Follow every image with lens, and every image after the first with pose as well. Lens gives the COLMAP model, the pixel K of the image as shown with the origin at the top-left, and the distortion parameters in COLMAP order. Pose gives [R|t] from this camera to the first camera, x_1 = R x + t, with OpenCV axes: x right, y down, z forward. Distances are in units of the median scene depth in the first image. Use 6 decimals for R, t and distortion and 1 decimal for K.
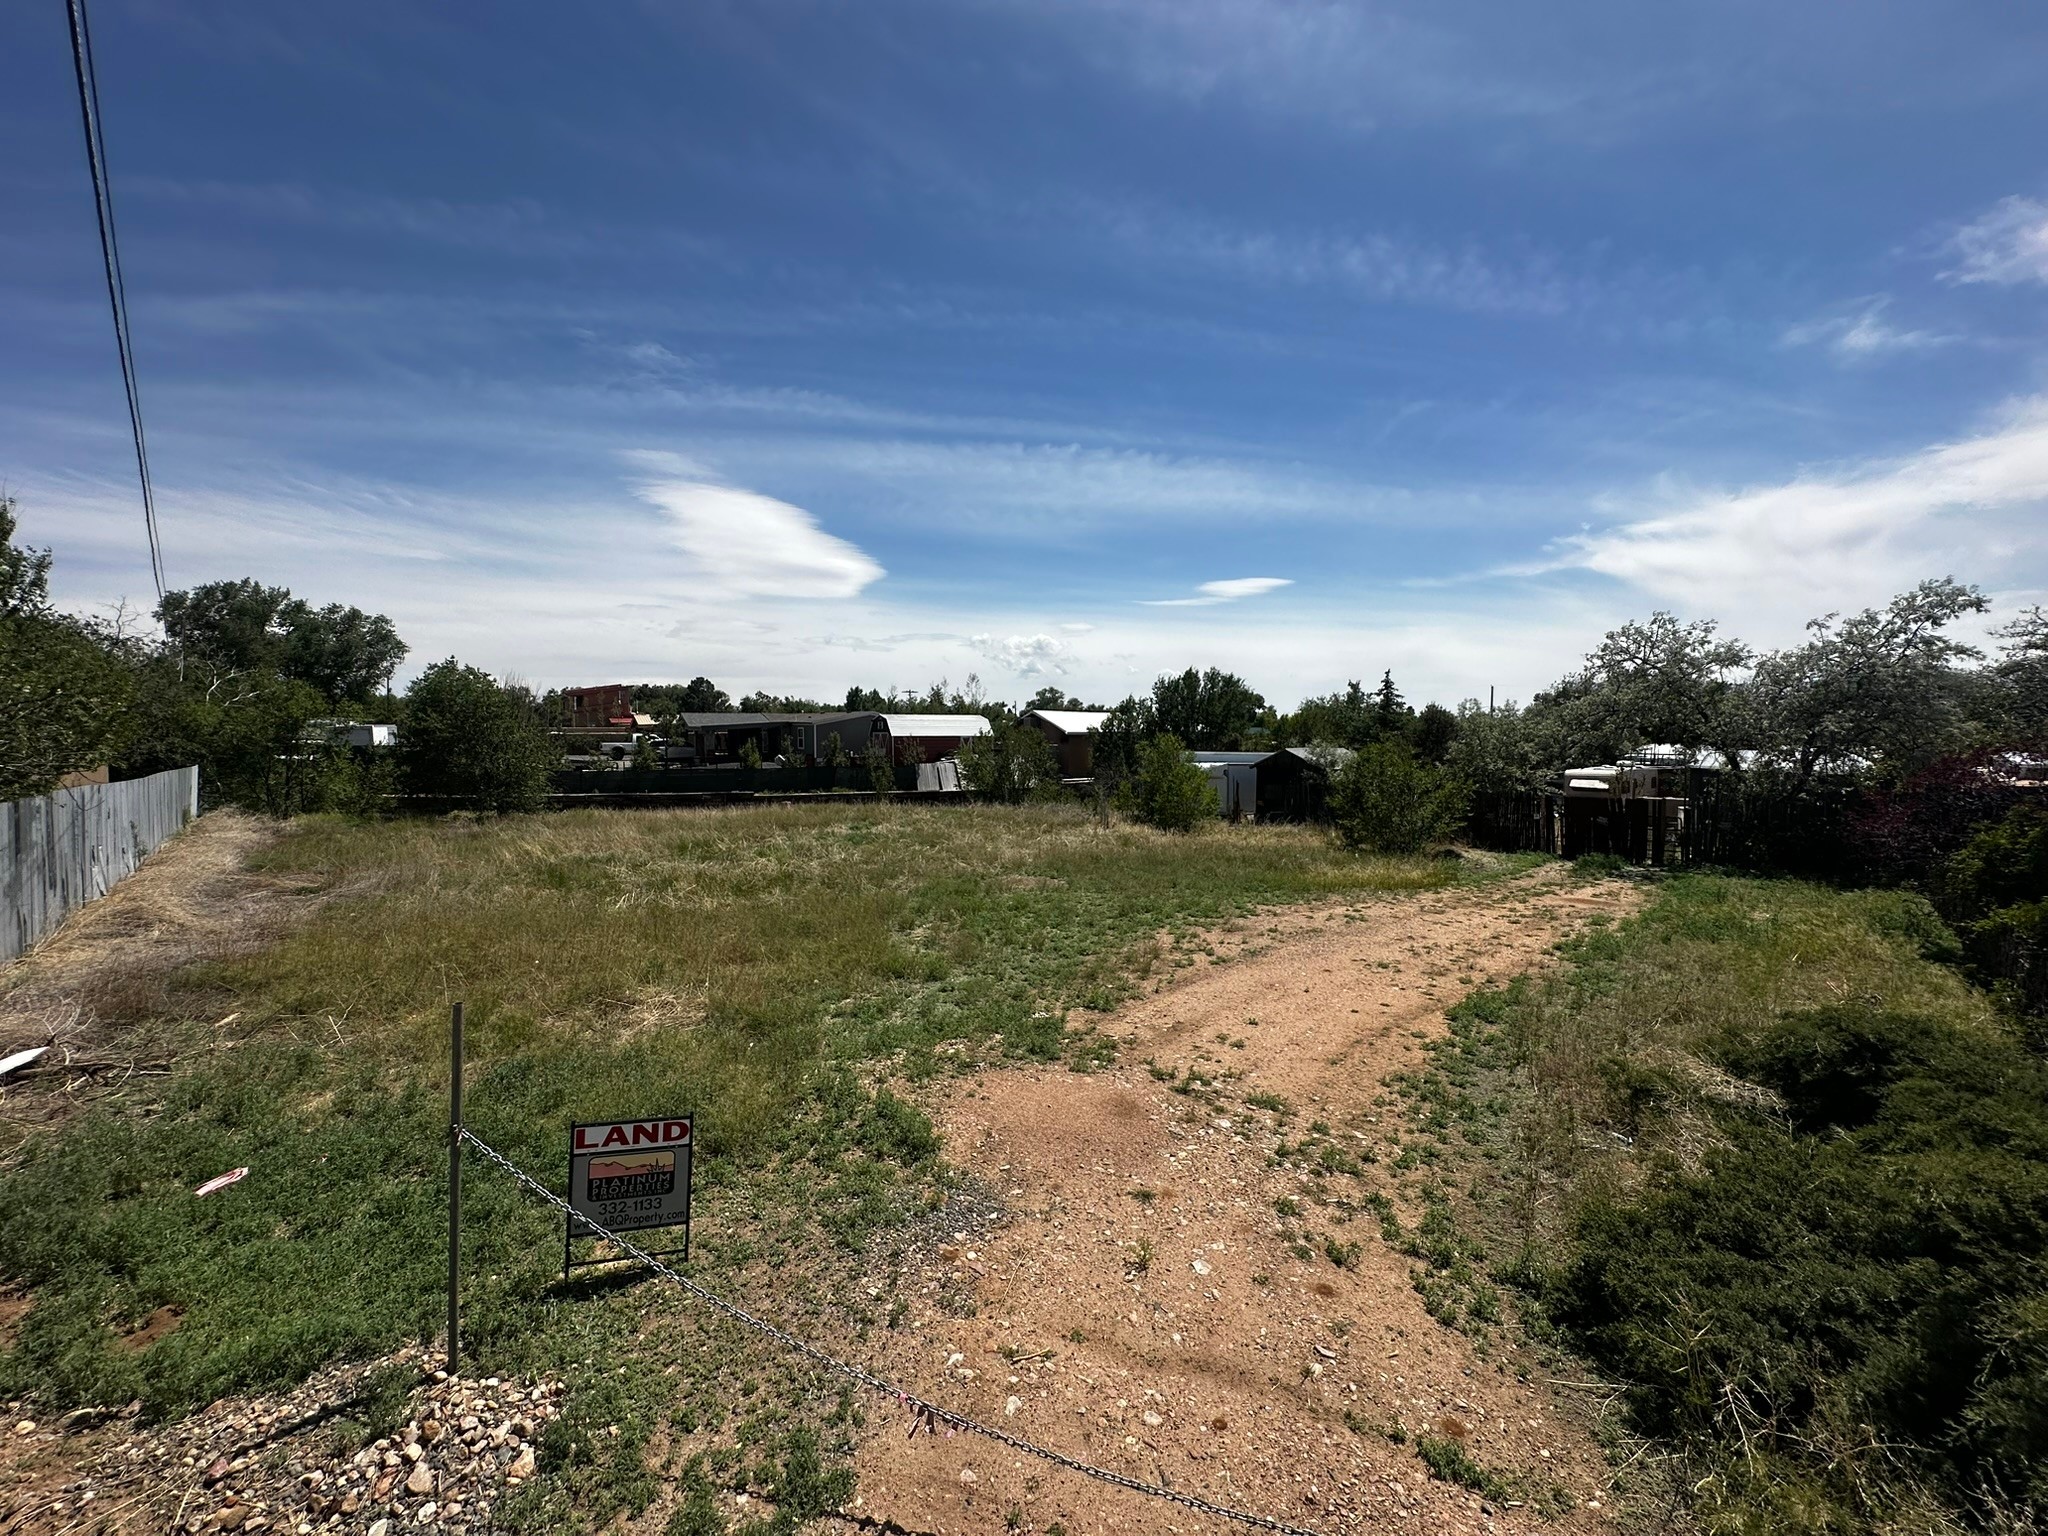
lens RADIAL K [[829.0, 0, 1036.7], [0, 829.0, 759.4], [0, 0, 1]] dist [-0.001930, 0.000658]
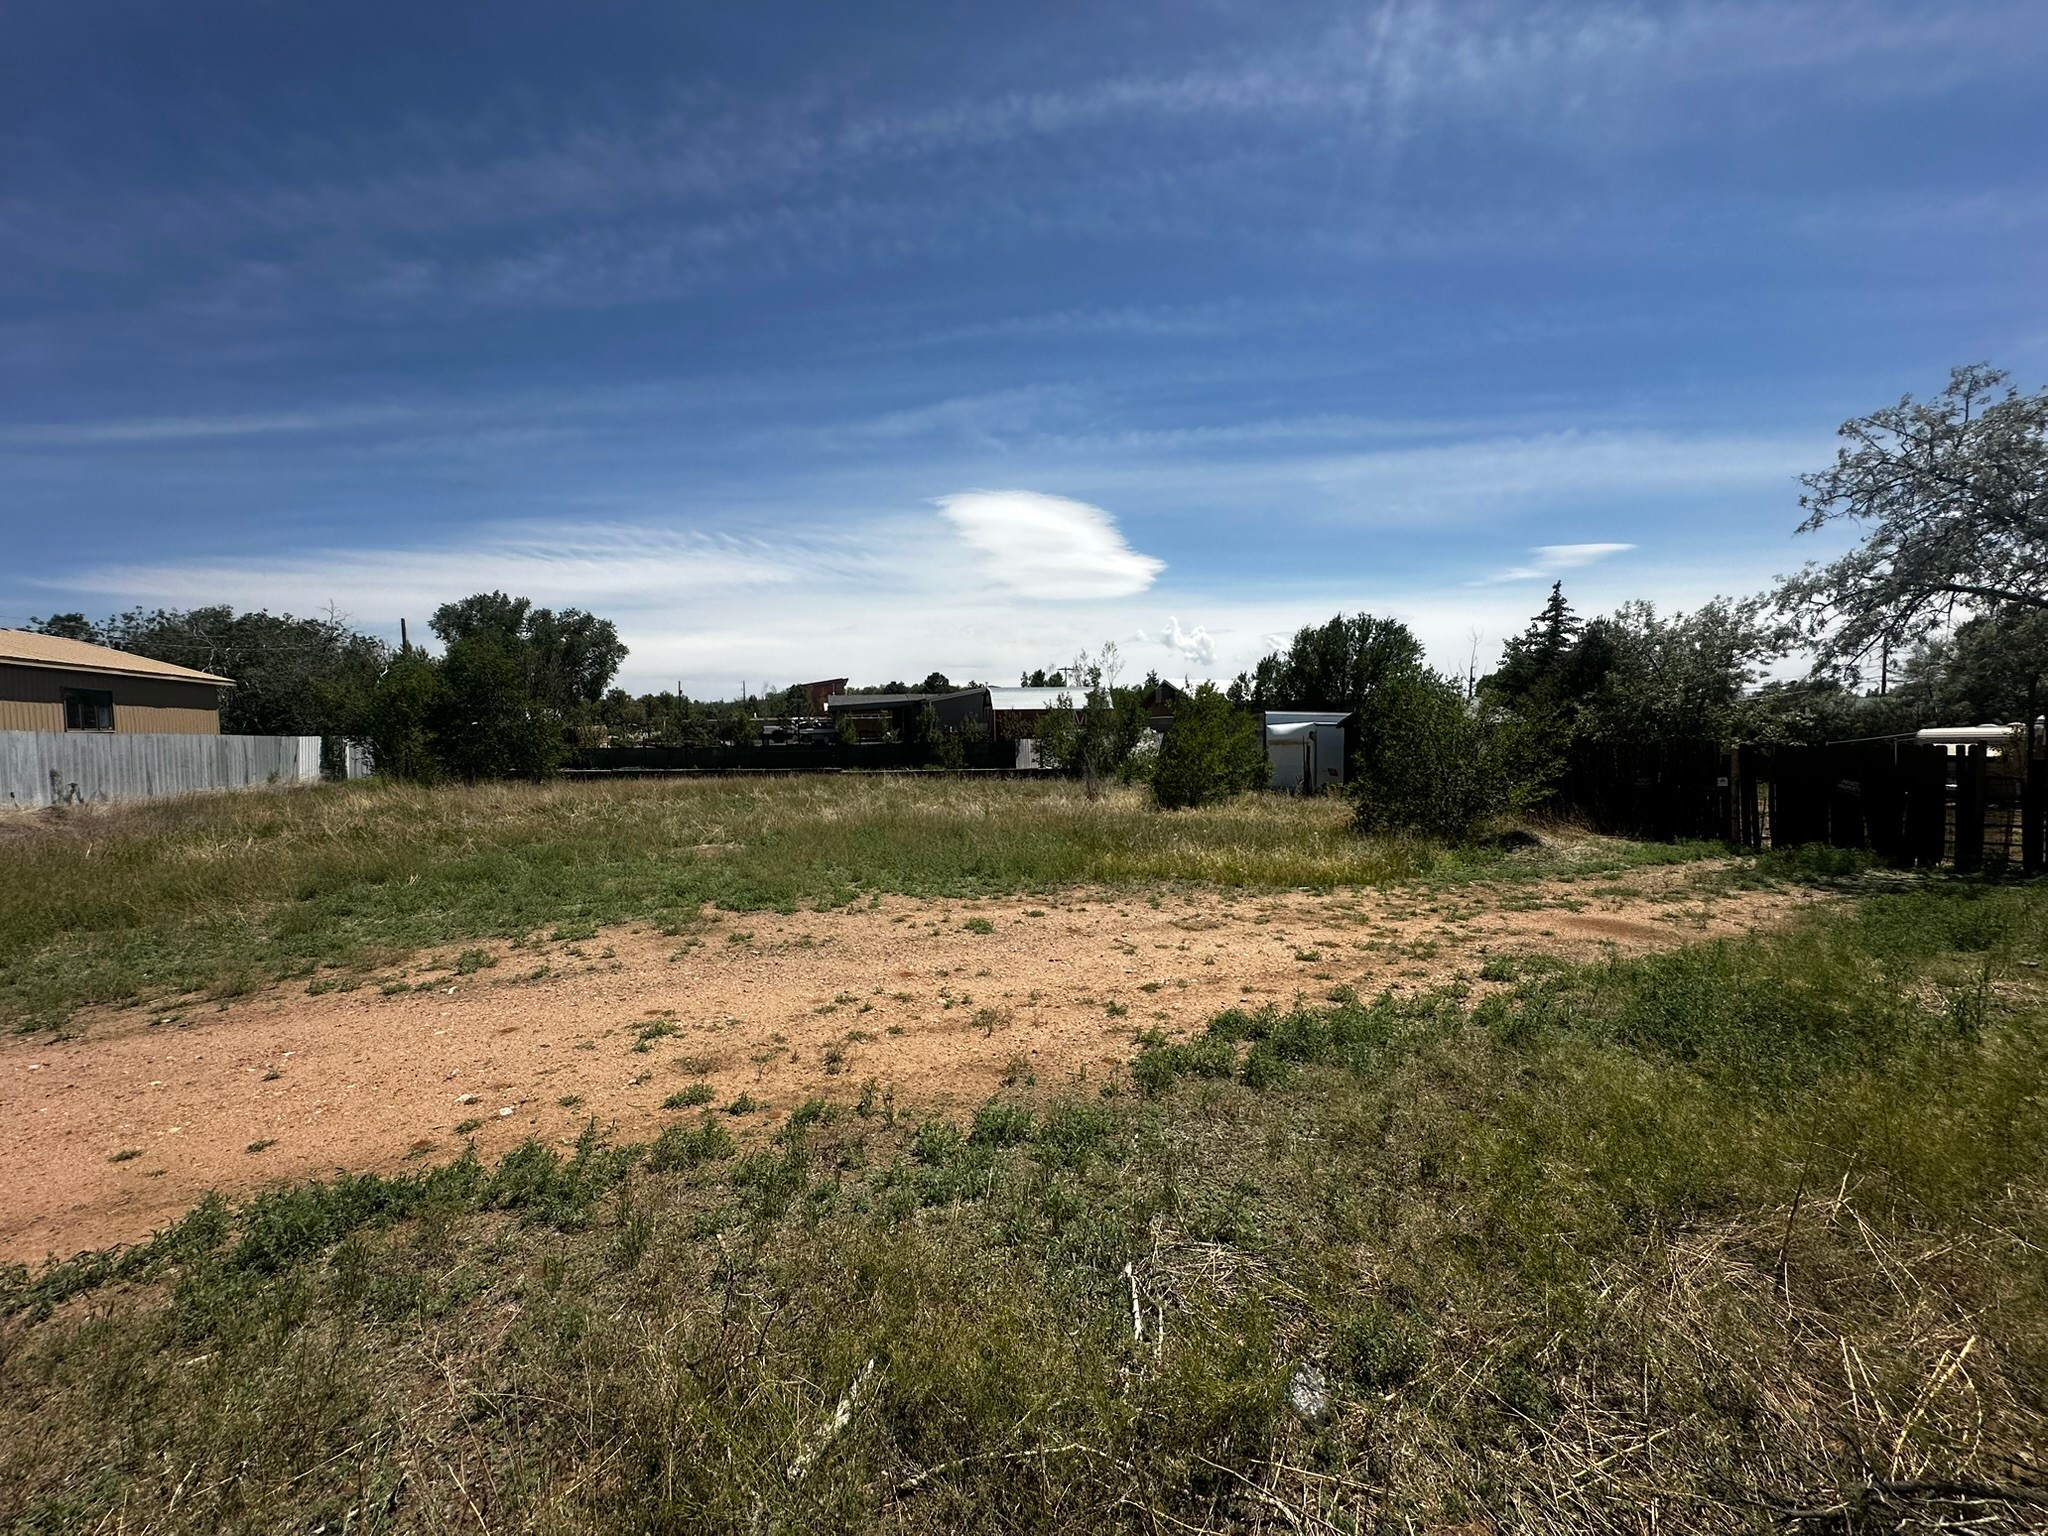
lens RADIAL K [[829.0, 0, 1025.9], [0, 829.0, 766.7], [0, 0, 1]] dist [-0.001930, 0.000658]
pose [[0.943923, -0.001267, -0.330164, 1.042148], [0.005861, 0.999899, 0.012918, 0.149632], [0.330115, -0.014128, 0.943835, 0.905222]]
